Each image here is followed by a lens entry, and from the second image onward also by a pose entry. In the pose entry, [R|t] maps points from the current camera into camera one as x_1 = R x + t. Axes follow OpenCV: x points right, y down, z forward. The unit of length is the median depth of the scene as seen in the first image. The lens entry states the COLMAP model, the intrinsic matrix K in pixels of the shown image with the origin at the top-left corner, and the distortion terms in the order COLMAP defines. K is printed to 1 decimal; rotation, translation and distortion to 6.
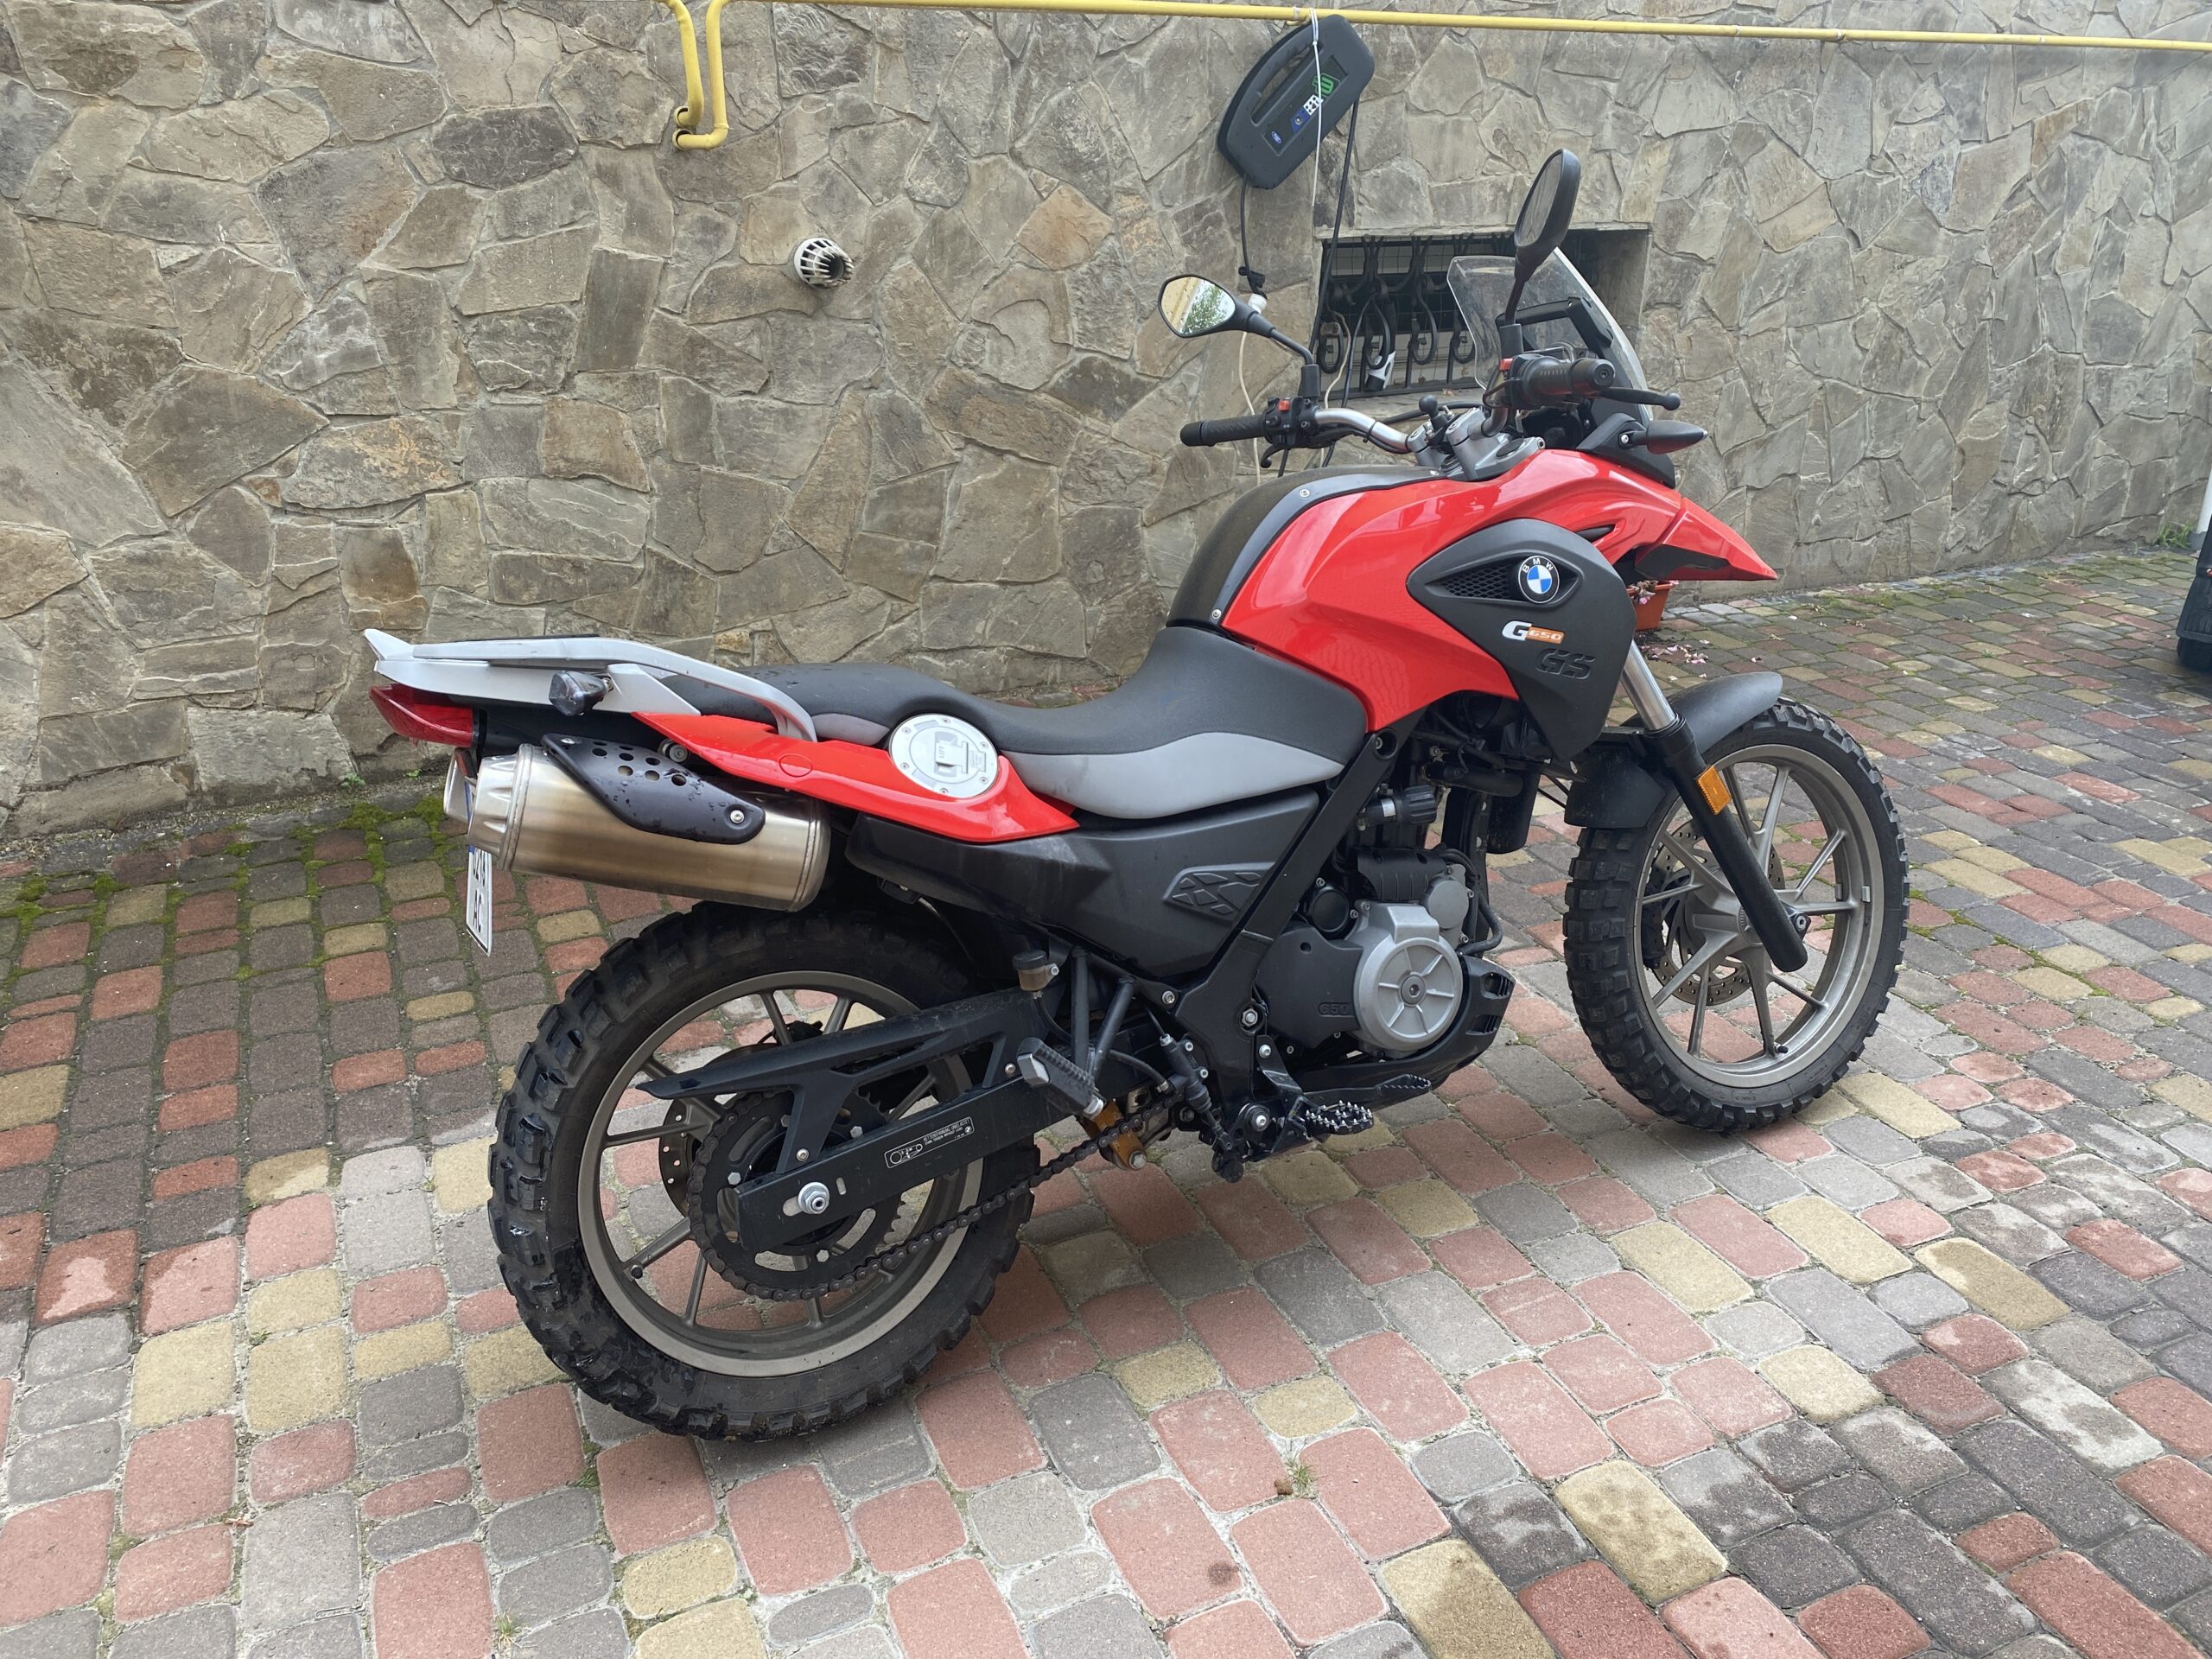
lens RADIAL K [[1689.2, 0, 1106.7], [0, 1689.2, 826.2], [0, 0, 1]] dist [0.010863, -0.003193]
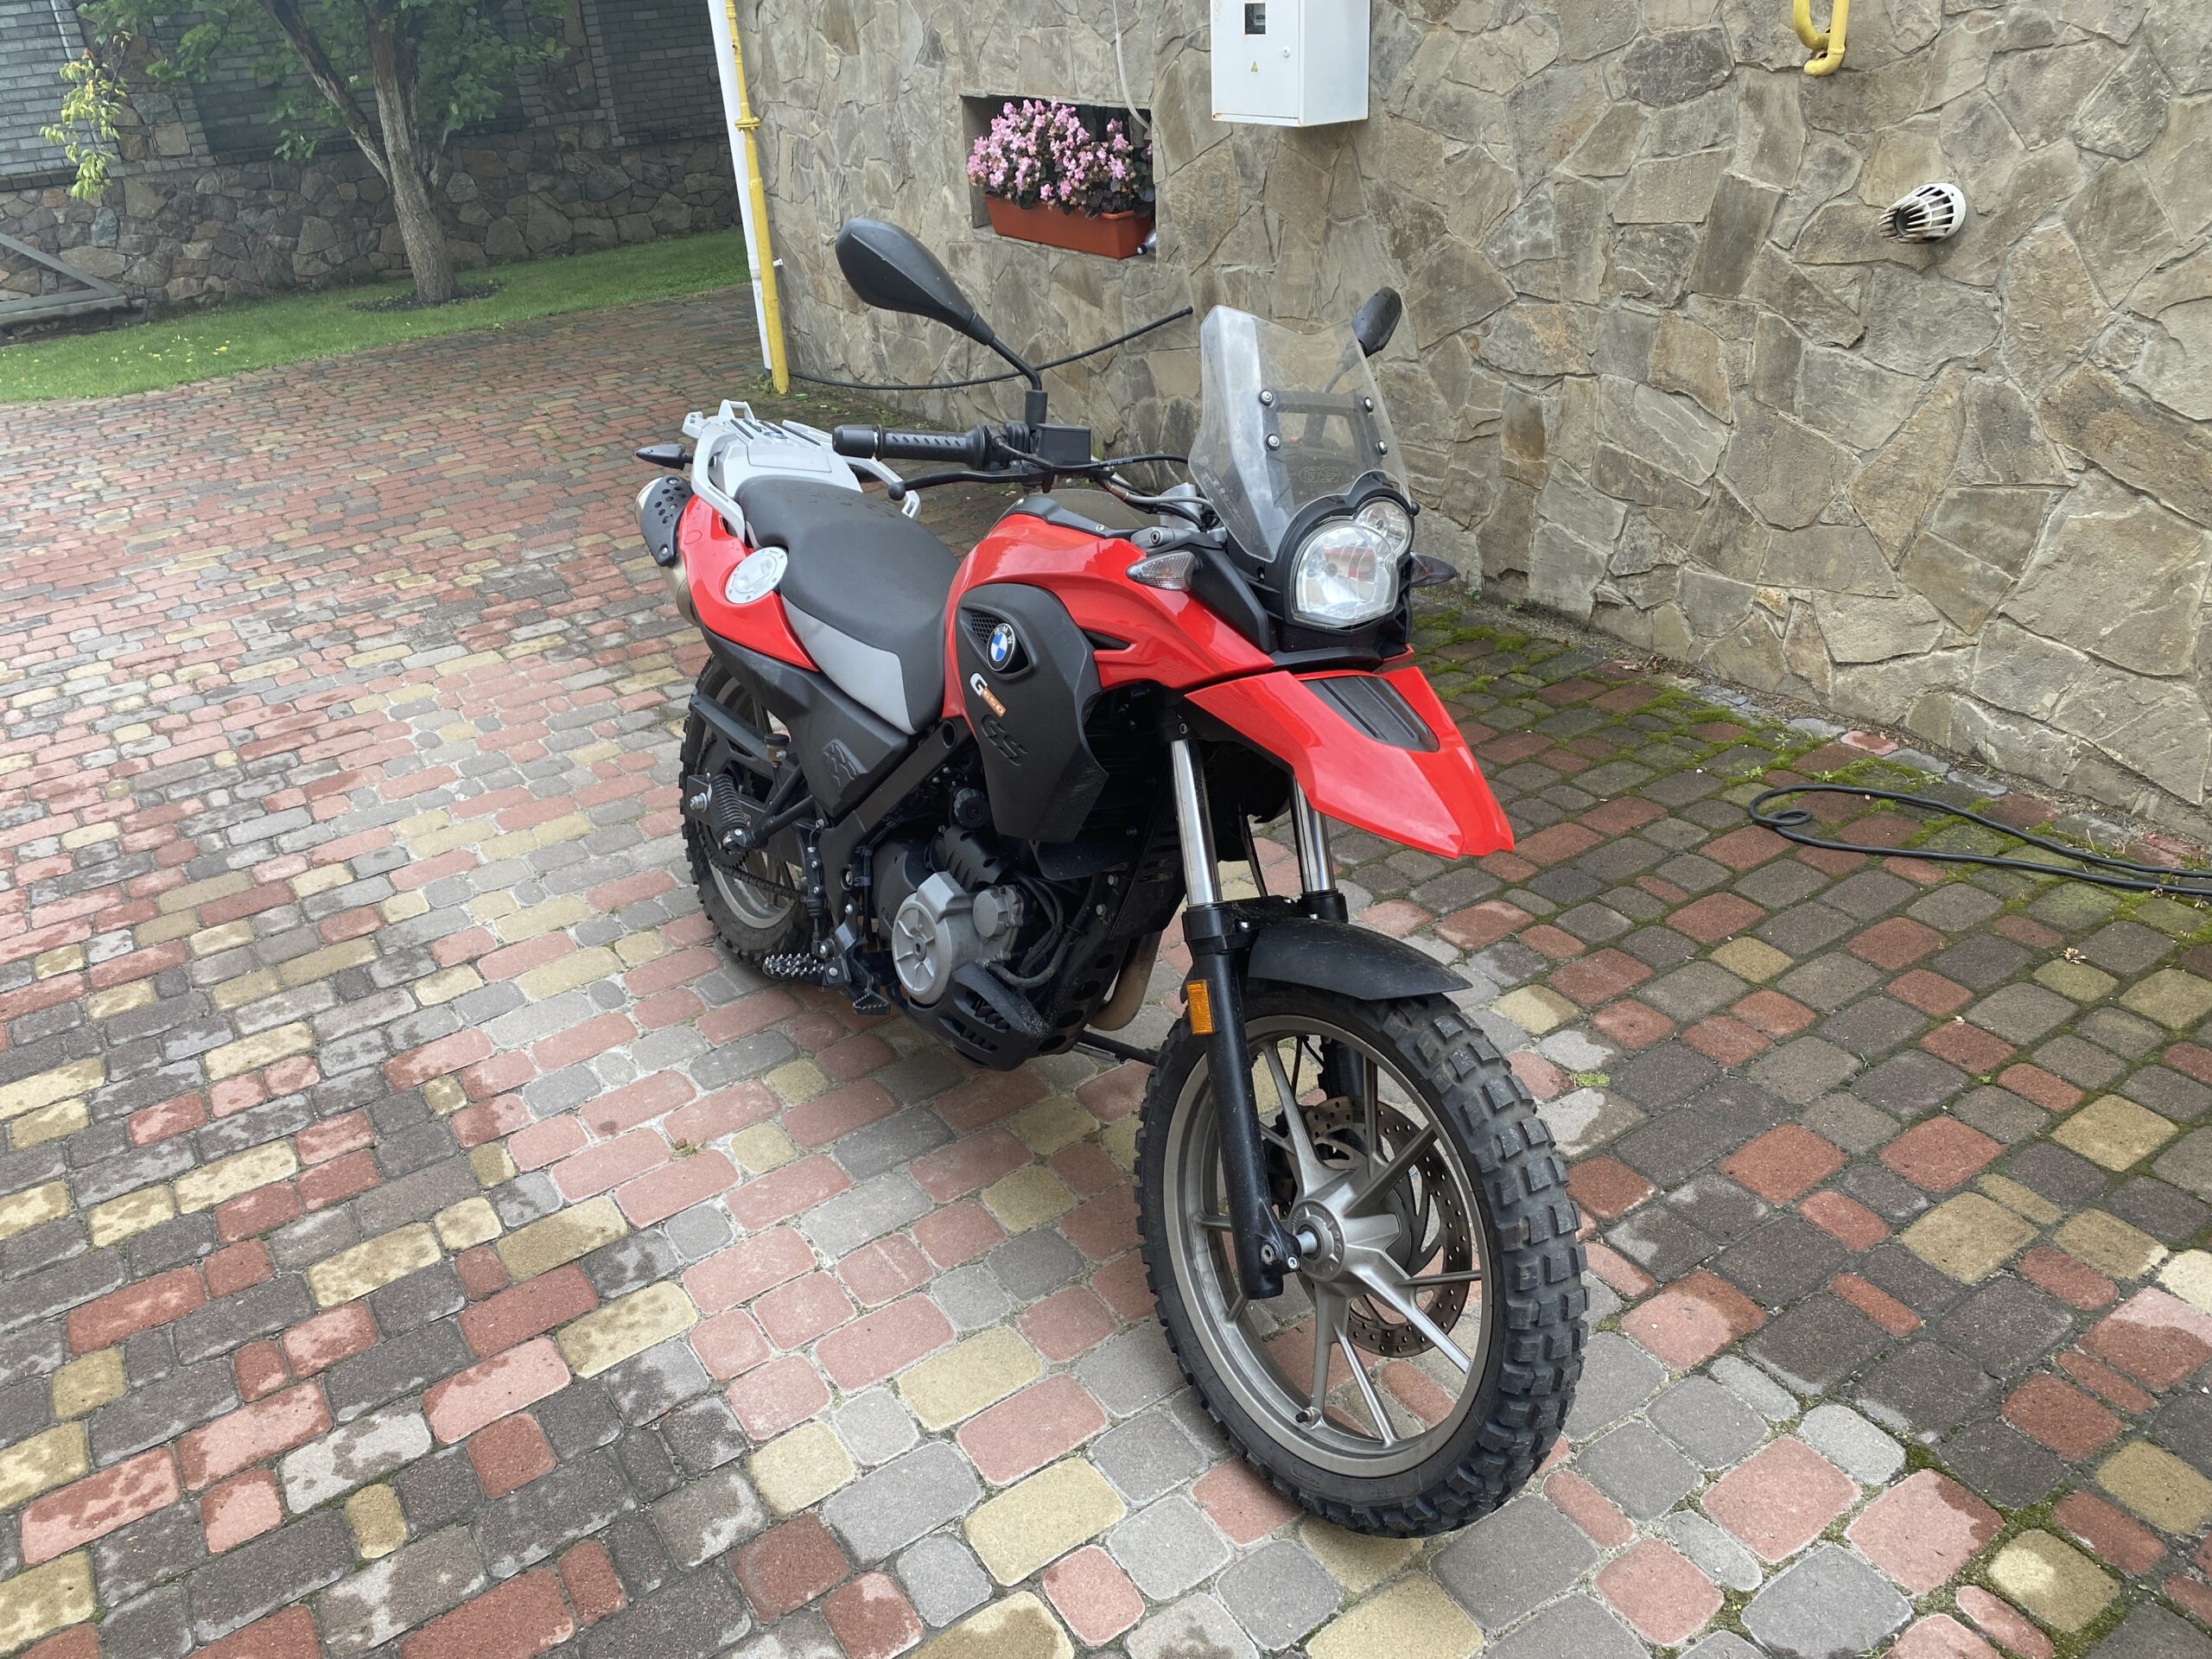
lens RADIAL K [[1684.6, 0, 1102.9], [0, 1684.6, 824.2], [0, 0, 1]] dist [0.015740, -0.010763]
pose [[0.154768, 0.443656, -0.882732, 0.773117], [-0.334860, 0.864166, 0.375614, -0.291947], [0.929471, 0.237459, 0.282308, 0.525324]]
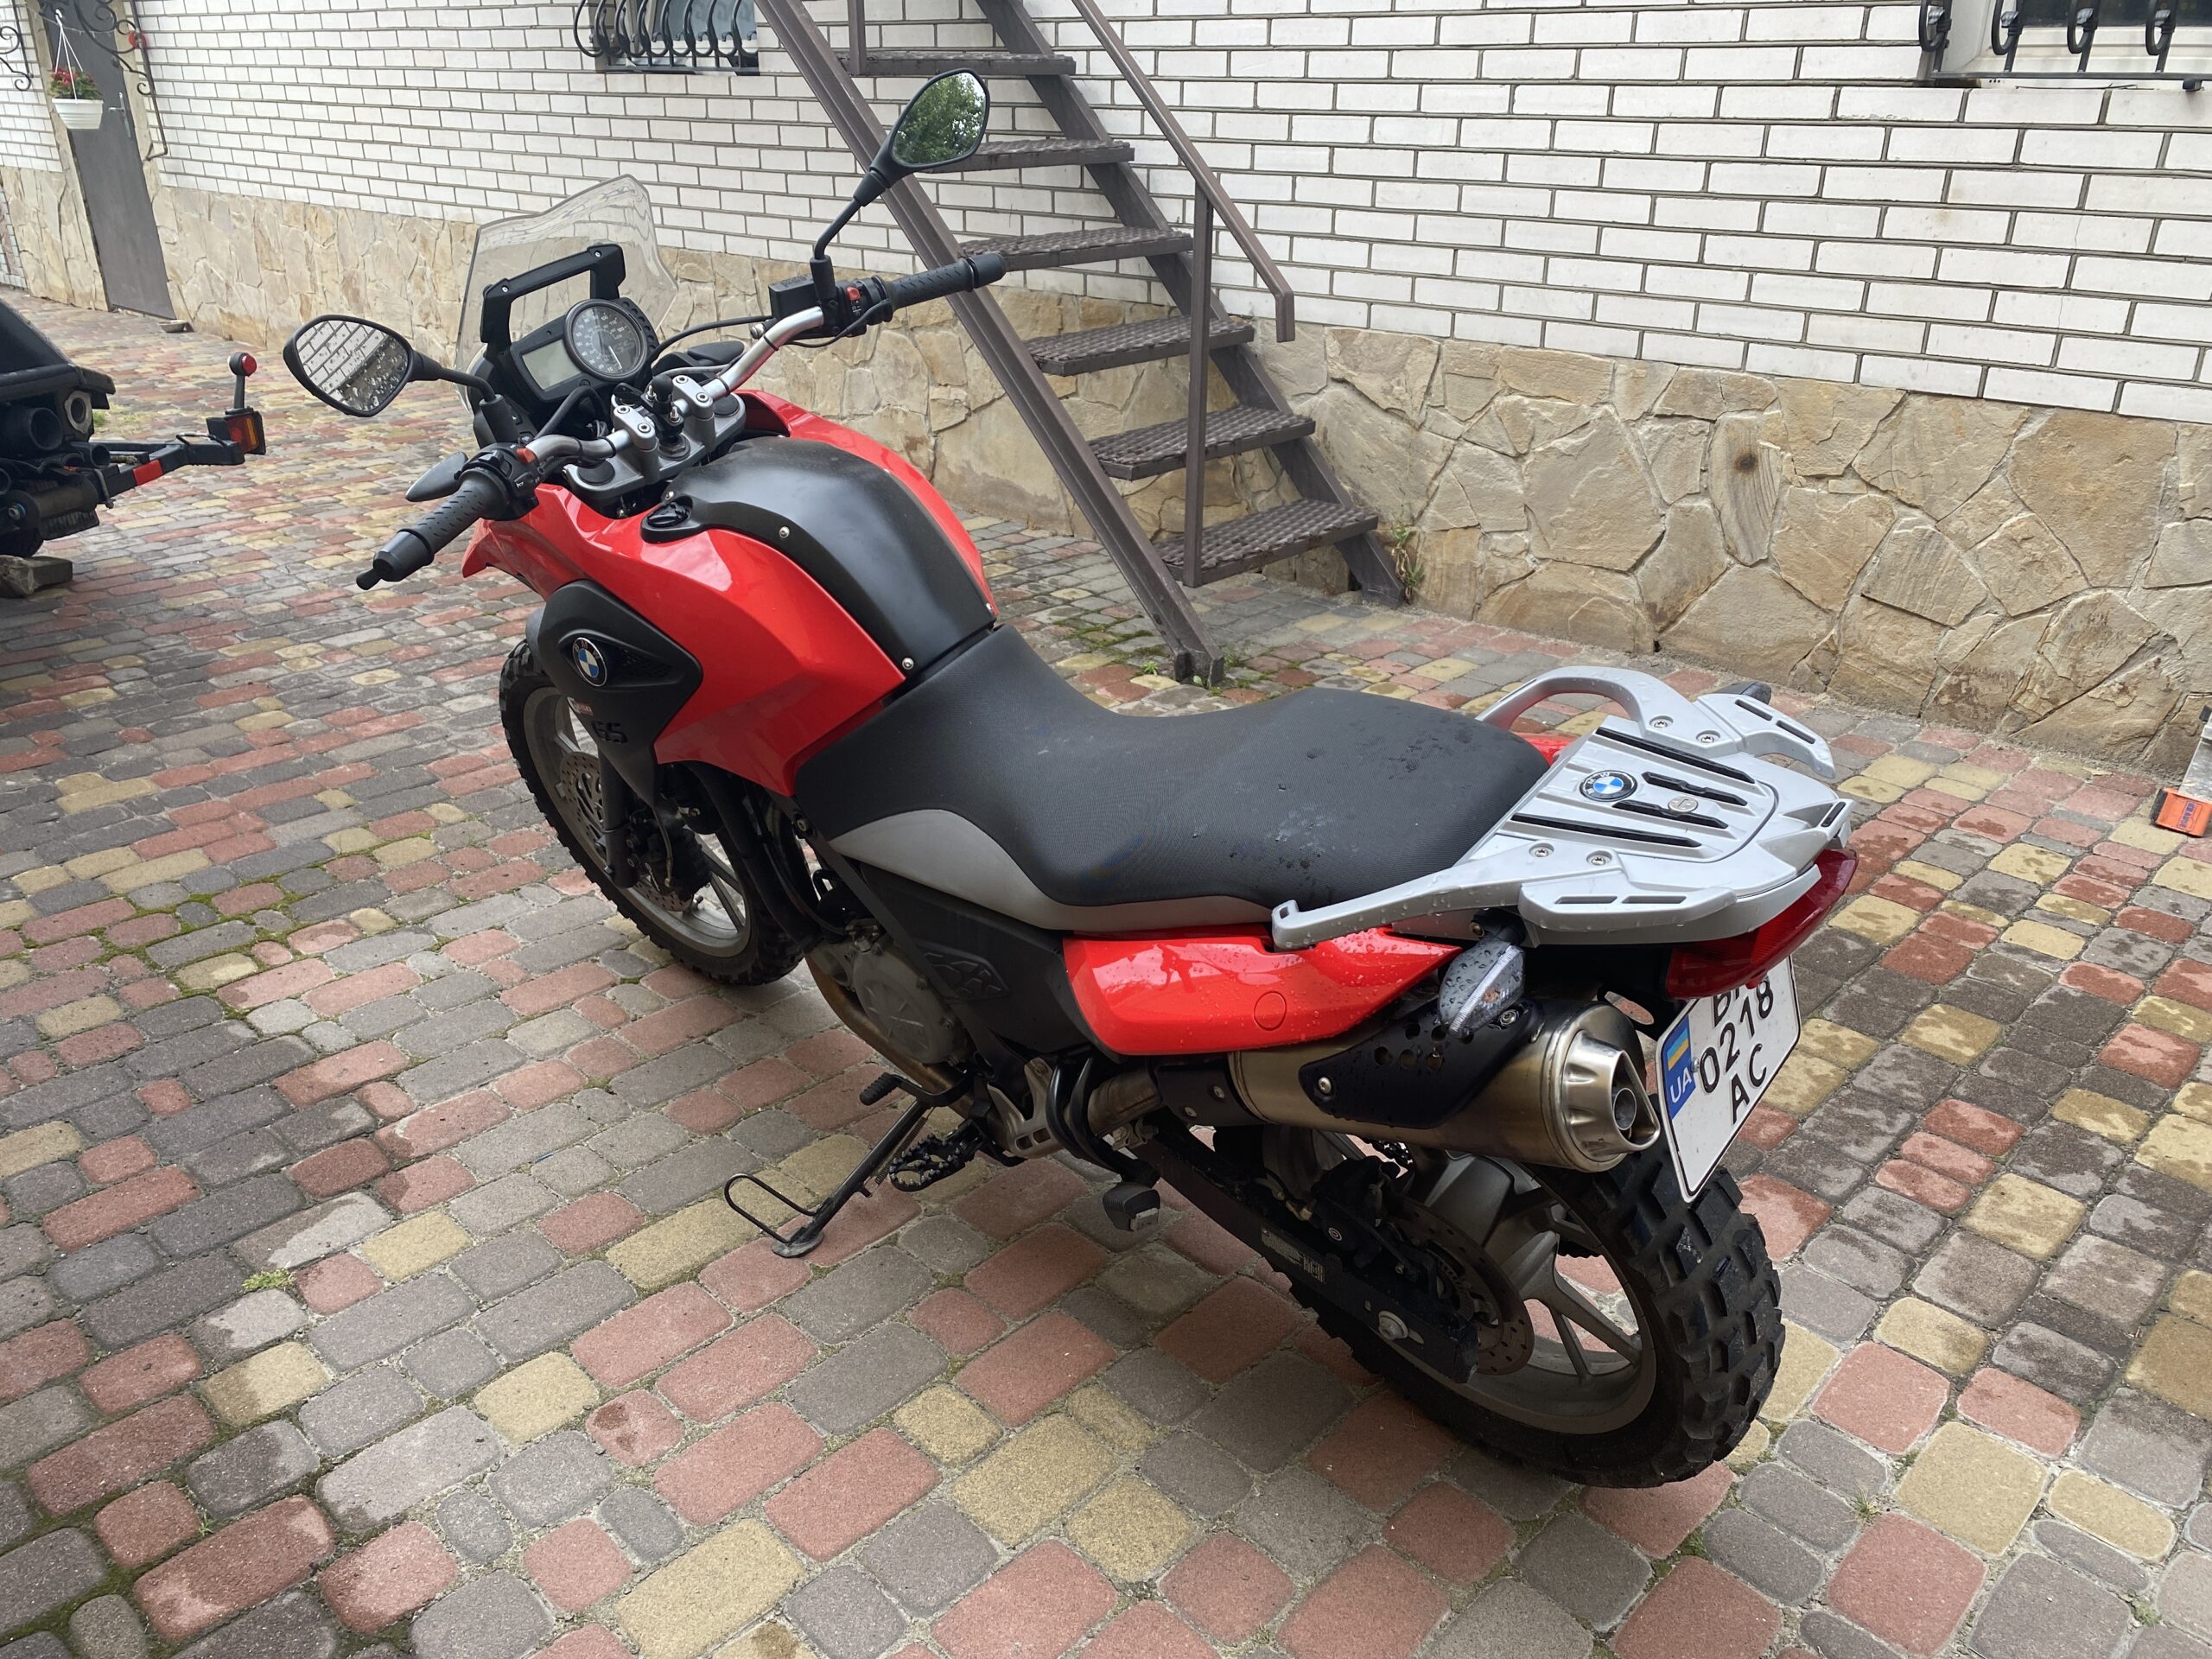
lens RADIAL K [[1689.2, 0, 1106.7], [0, 1689.2, 826.2], [0, 0, 1]] dist [0.010863, -0.003193]
pose [[-0.360832, -0.401406, 0.841827, -0.495936], [0.362189, 0.771478, 0.523106, -0.316330], [-0.859430, 0.493655, -0.132989, 0.736433]]
